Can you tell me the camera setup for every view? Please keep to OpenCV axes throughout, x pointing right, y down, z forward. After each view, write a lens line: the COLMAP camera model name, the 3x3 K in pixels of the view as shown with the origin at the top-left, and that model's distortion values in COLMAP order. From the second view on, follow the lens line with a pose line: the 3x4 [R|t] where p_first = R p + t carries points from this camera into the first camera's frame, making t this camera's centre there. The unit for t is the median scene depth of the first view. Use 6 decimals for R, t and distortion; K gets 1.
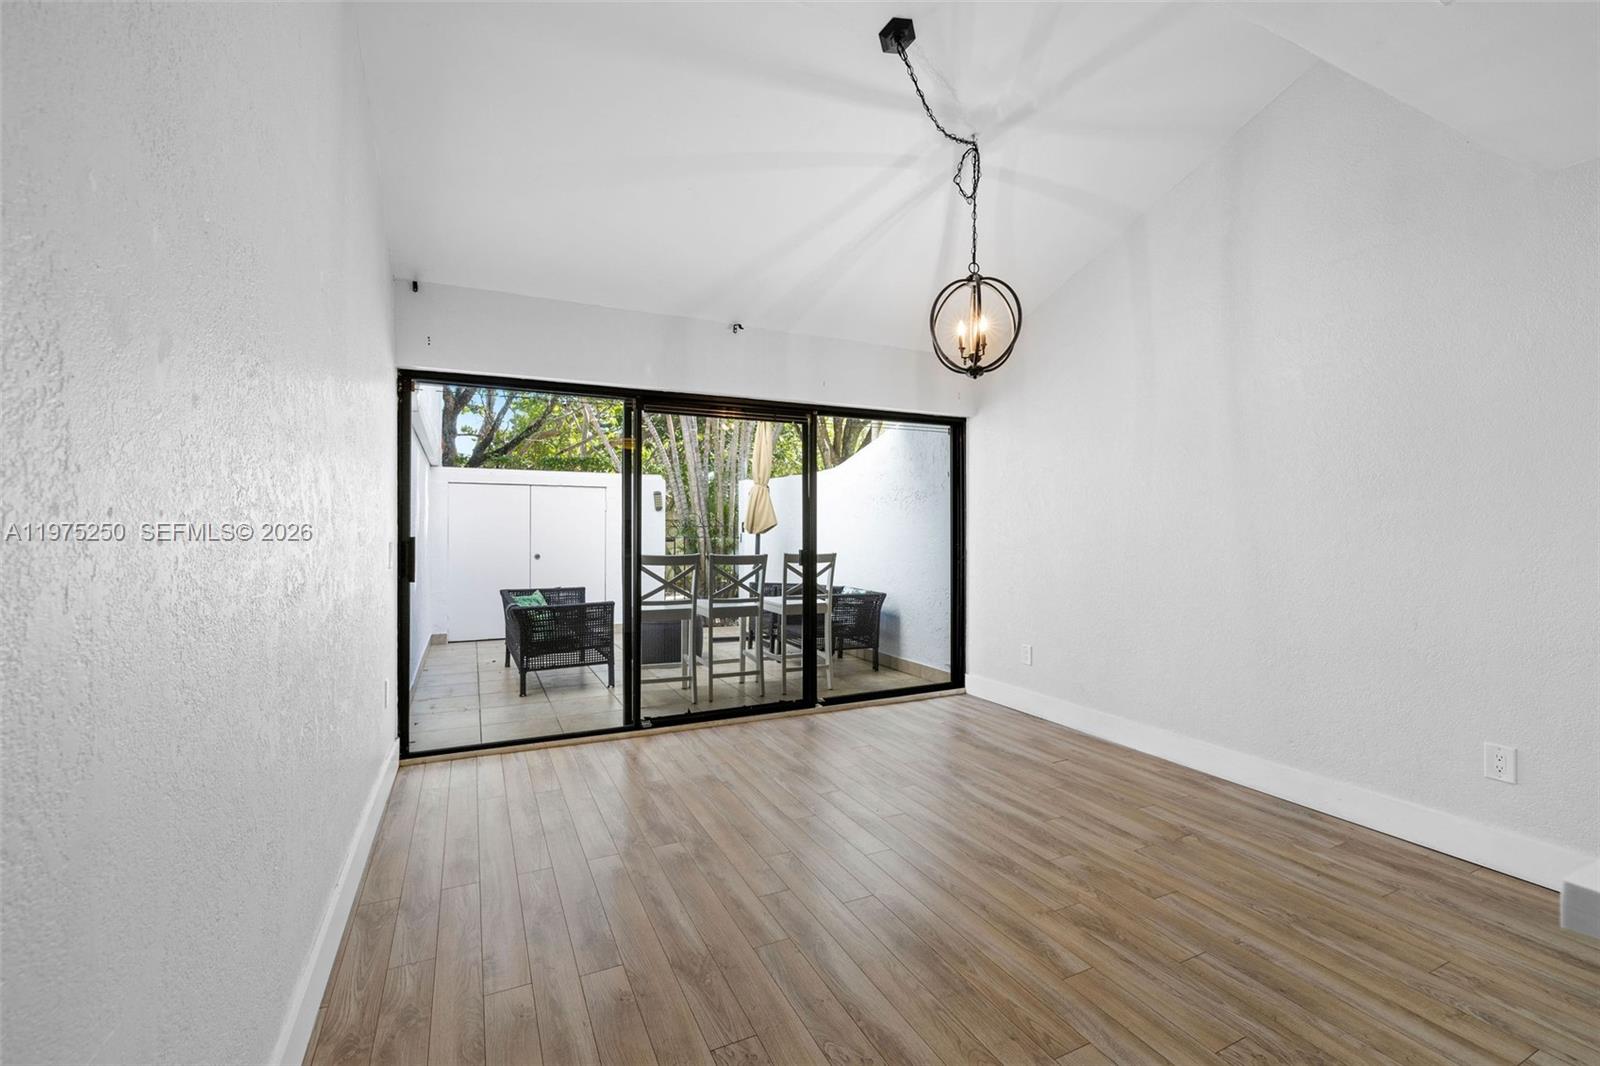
lens RADIAL K [[677.4, 0, 799.1], [0, 677.4, 532.1], [0, 0, 1]] dist [-0.004023, 0.000614]
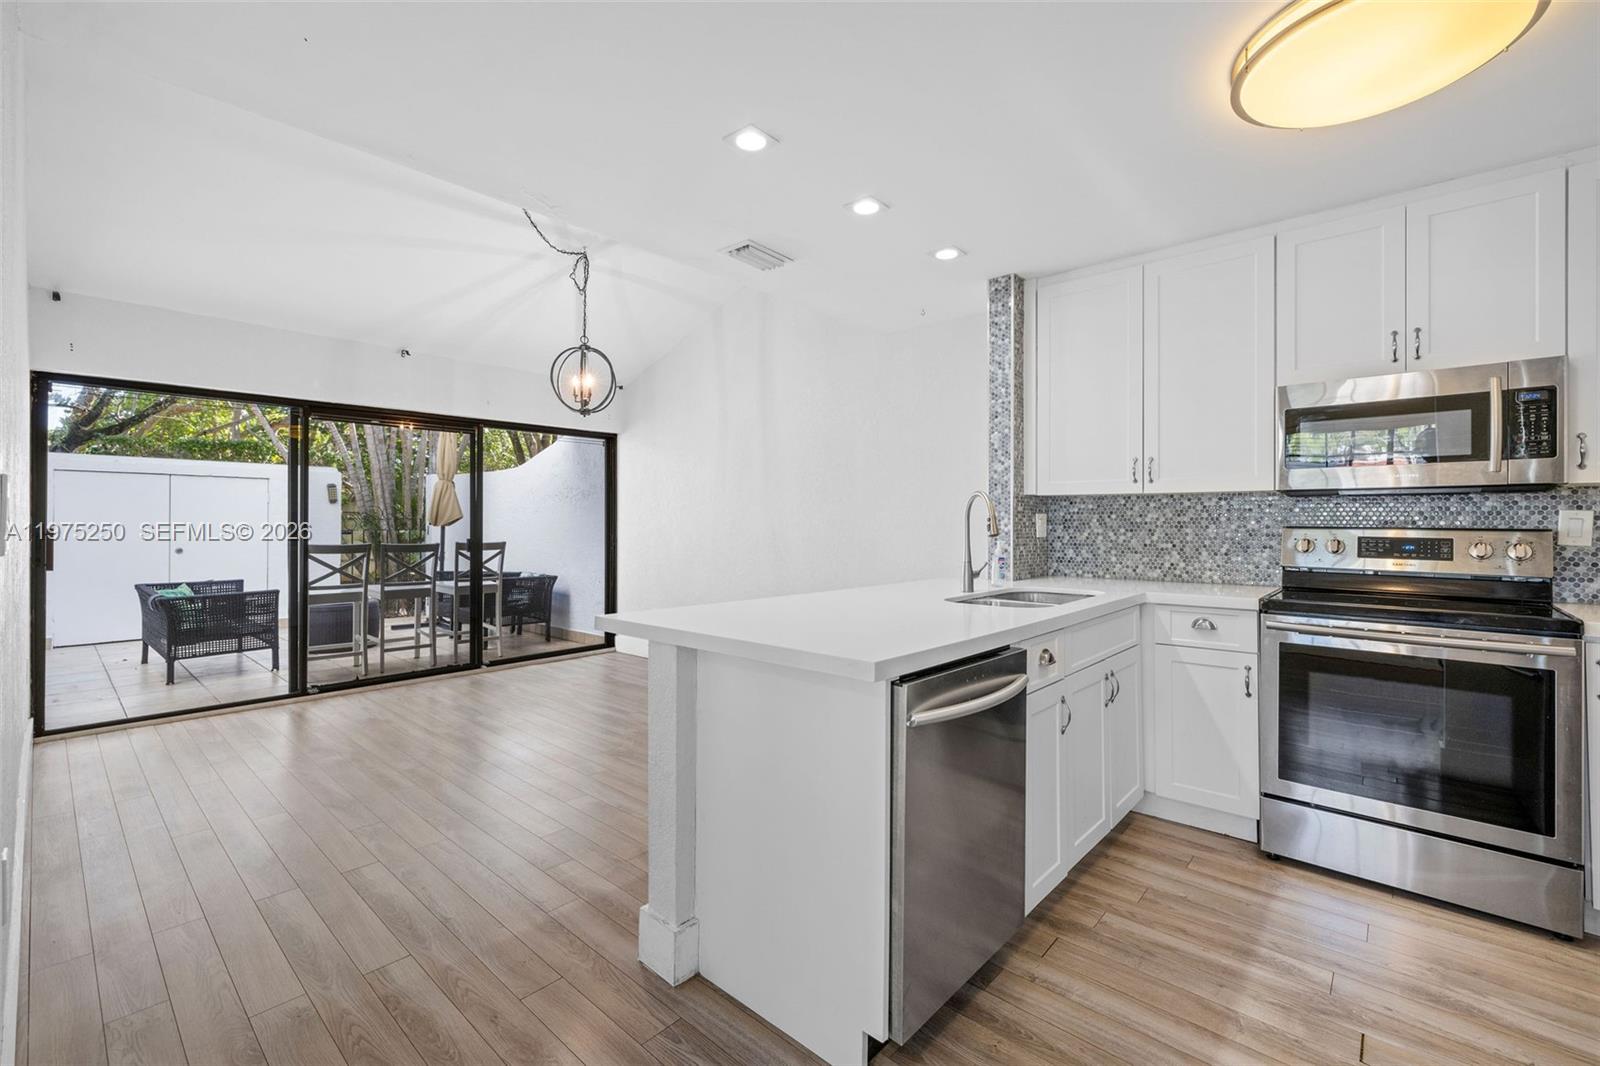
lens RADIAL K [[677.4, 0, 802.0], [0, 677.4, 523.9], [0, 0, 1]] dist [-0.004023, 0.000614]
pose [[0.923492, 0.000402, 0.383617, 0.084261], [0.000461, 0.999998, -0.002157, 0.002461], [-0.383617, 0.002168, 0.923490, -0.317023]]
